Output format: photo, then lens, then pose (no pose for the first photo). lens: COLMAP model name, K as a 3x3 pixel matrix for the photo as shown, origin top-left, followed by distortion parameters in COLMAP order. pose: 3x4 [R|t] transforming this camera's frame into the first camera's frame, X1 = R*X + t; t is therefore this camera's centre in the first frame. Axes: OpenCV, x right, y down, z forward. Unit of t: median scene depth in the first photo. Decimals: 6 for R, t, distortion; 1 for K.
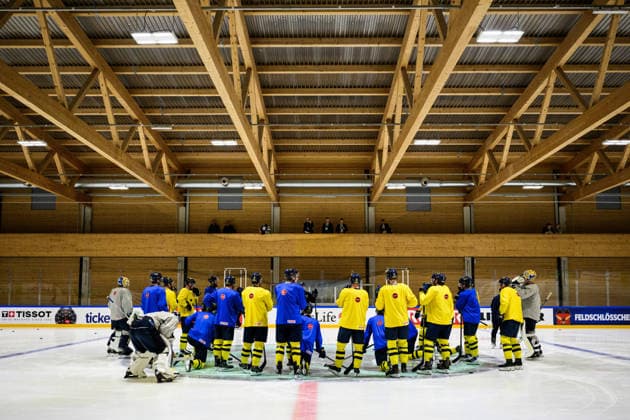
lens RADIAL K [[679.5, 0, 313.8], [0, 679.5, 153.7], [0, 0, 1]] dist [-0.005522, -0.008307]
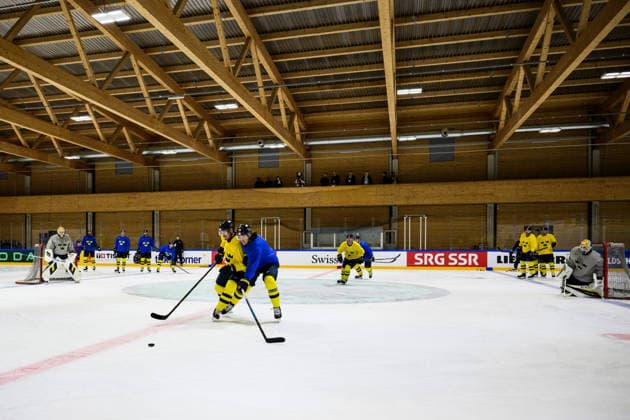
lens RADIAL K [[617.0, 0, 257.9], [0, 617.0, 268.2], [0, 0, 1]] dist [0.000741, 0.007855]
pose [[0.948848, 0.008820, -0.315611, 0.187383], [0.069601, 0.969177, 0.236331, -0.000280], [0.307967, -0.246209, 0.918987, -0.005307]]
